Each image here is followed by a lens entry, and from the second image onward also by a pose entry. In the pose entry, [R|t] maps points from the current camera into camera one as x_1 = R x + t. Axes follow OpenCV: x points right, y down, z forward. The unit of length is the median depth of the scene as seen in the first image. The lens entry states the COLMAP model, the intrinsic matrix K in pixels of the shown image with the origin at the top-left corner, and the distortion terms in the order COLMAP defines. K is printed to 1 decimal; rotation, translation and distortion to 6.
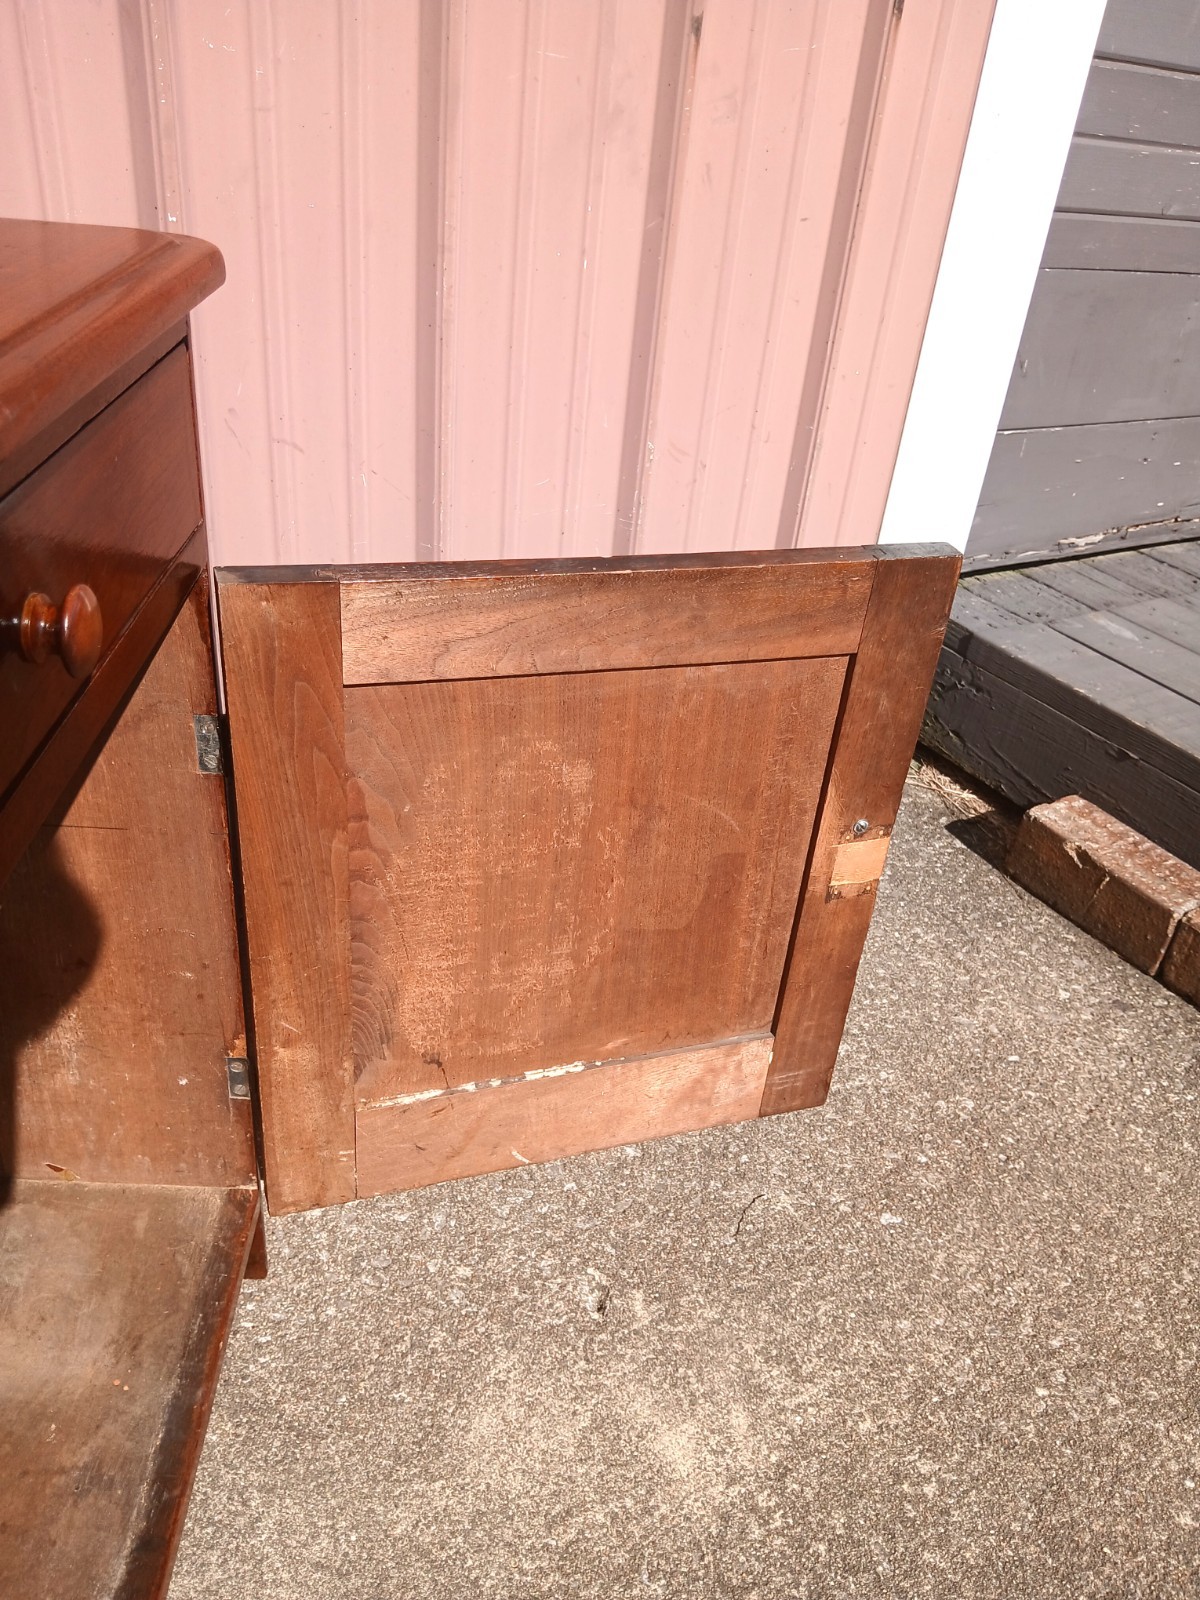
lens RADIAL K [[1221.4, 0, 592.2], [0, 1221.4, 765.7], [0, 0, 1]] dist [-0.028416, -0.024069]
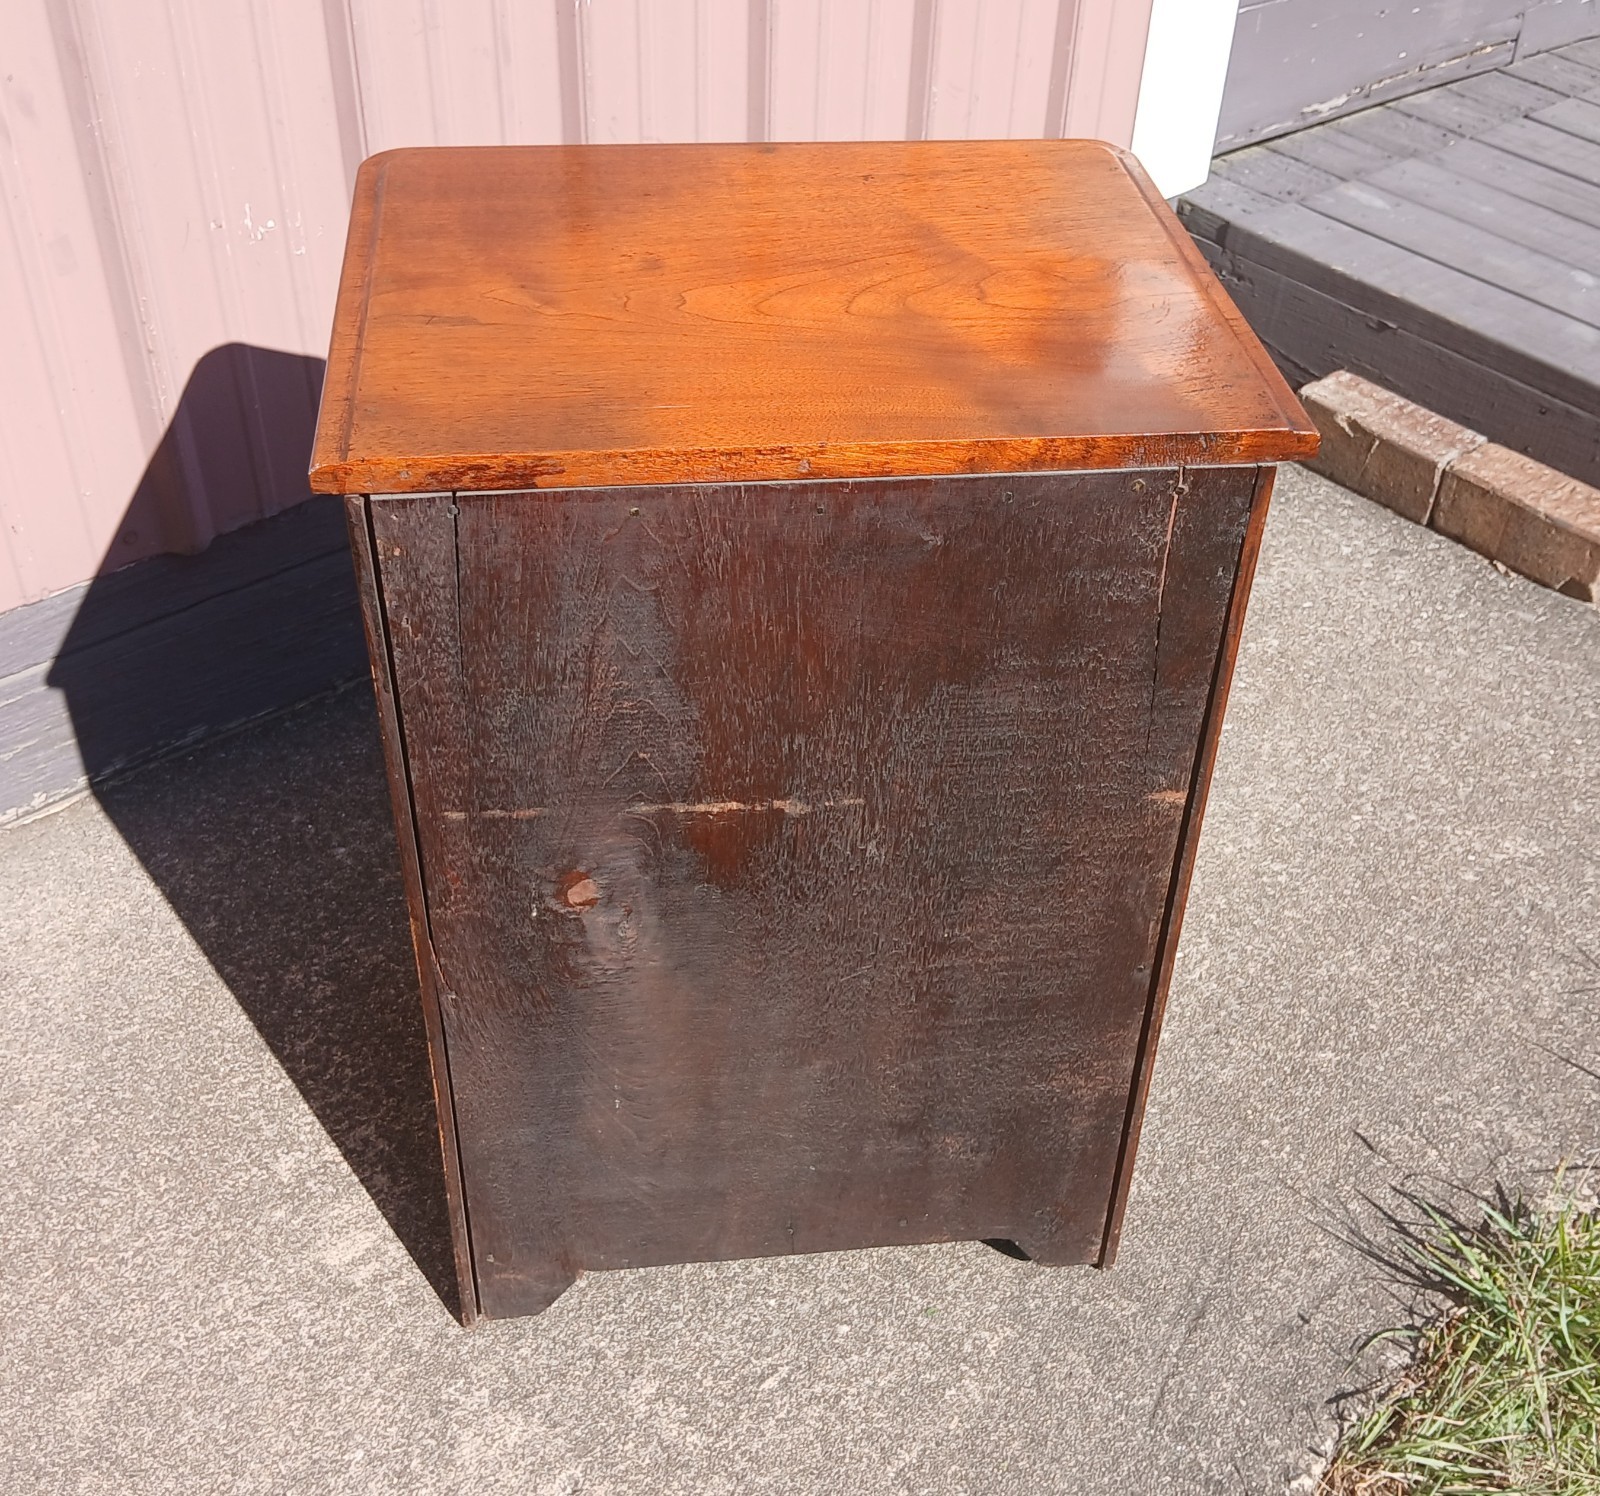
lens RADIAL K [[1851.9, 0, 820.8], [0, 1851.9, 682.7], [0, 0, 1]] dist [0.023218, 0.000000]
pose [[0.986874, -0.137223, 0.085142, -0.245371], [0.125298, 0.983249, 0.132372, 0.024618], [-0.101880, -0.119966, 0.987537, -0.637524]]
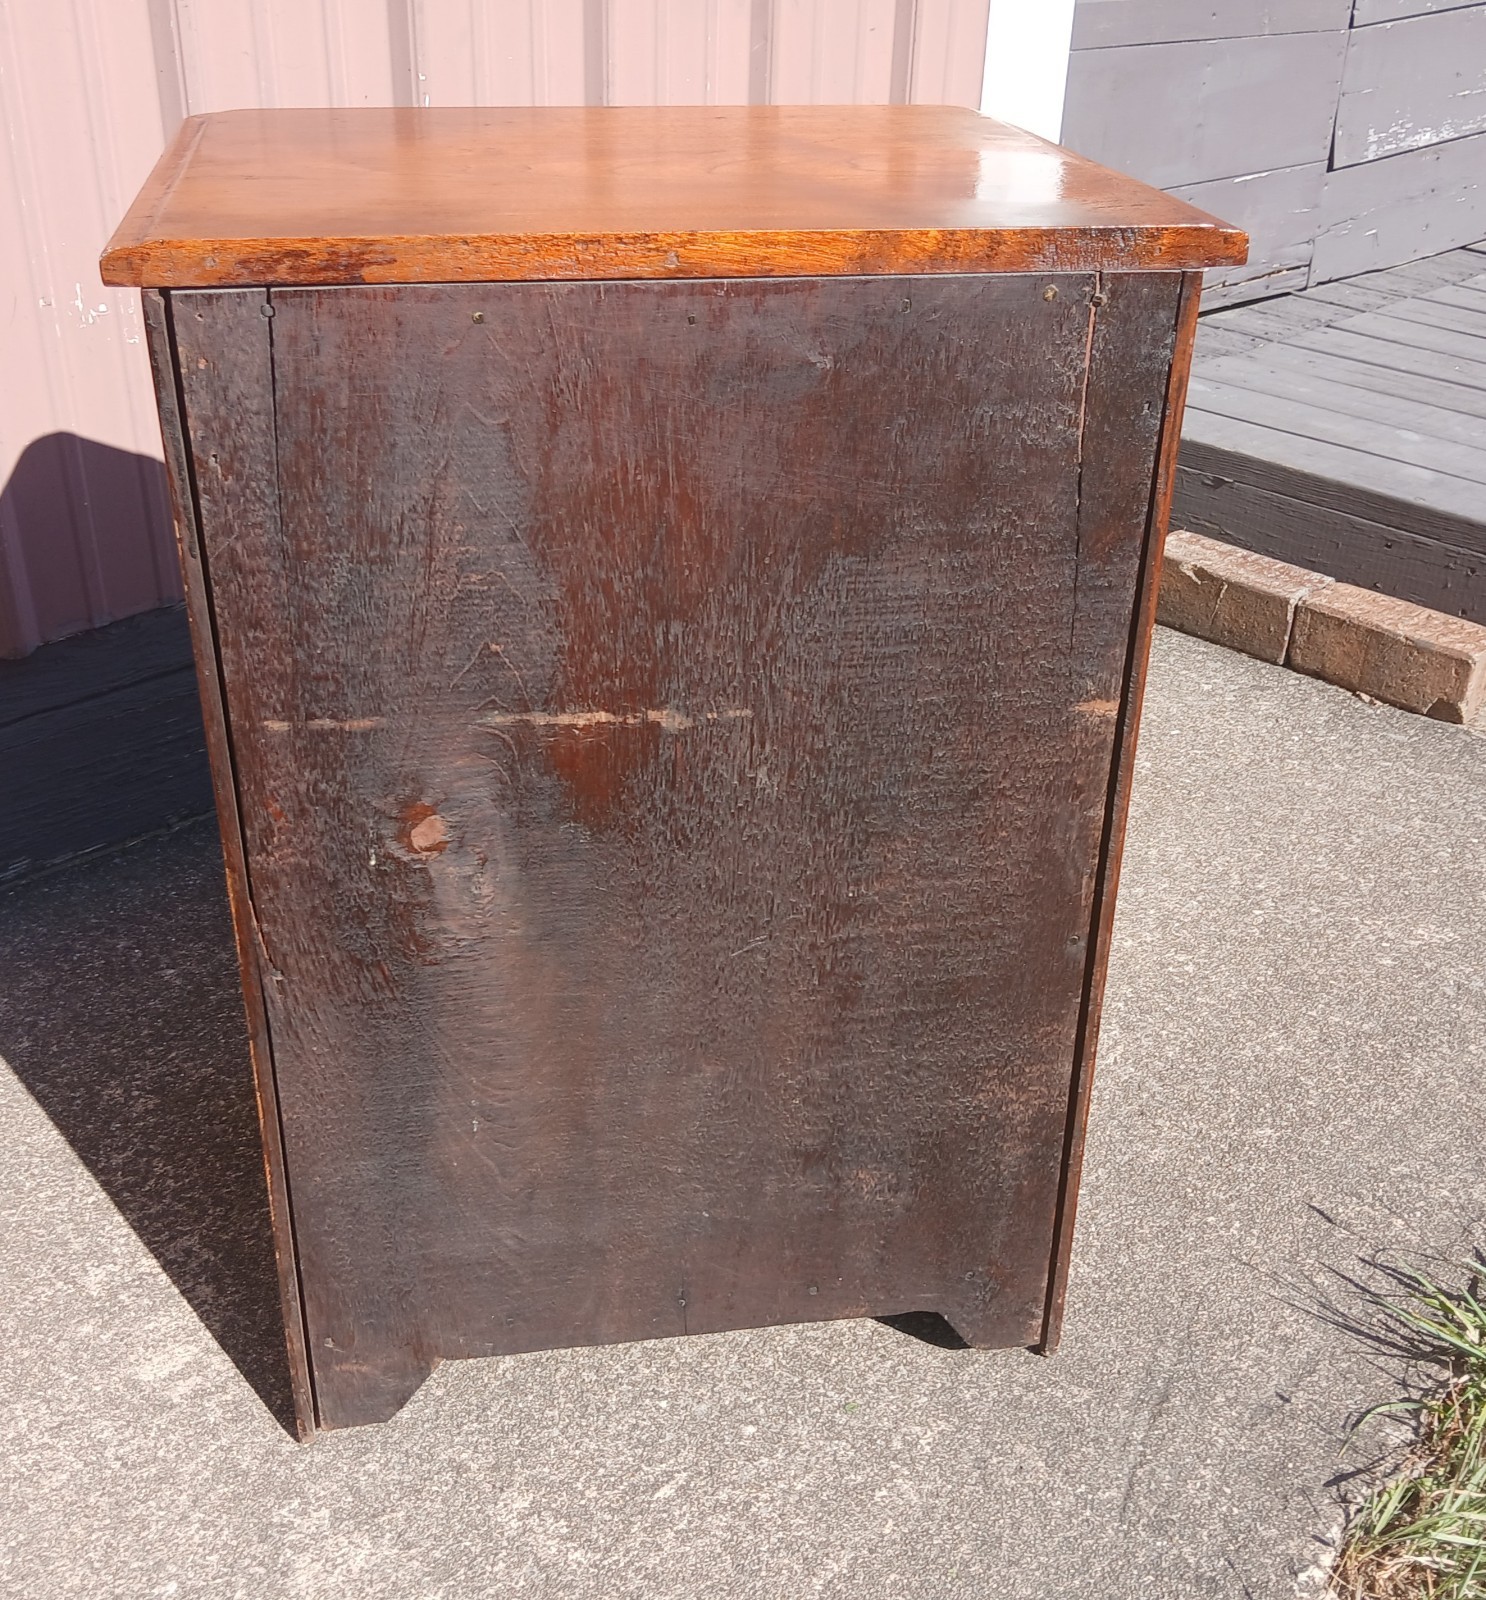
lens RADIAL K [[1741.6, 0, 678.4], [0, 1741.6, 742.8], [0, 0, 1]] dist [-0.004476, 0.000000]
pose [[0.979683, -0.159398, 0.121709, -0.274684], [0.164987, 0.985592, -0.037247, 0.220130], [-0.114019, 0.056570, 0.991867, -0.491882]]
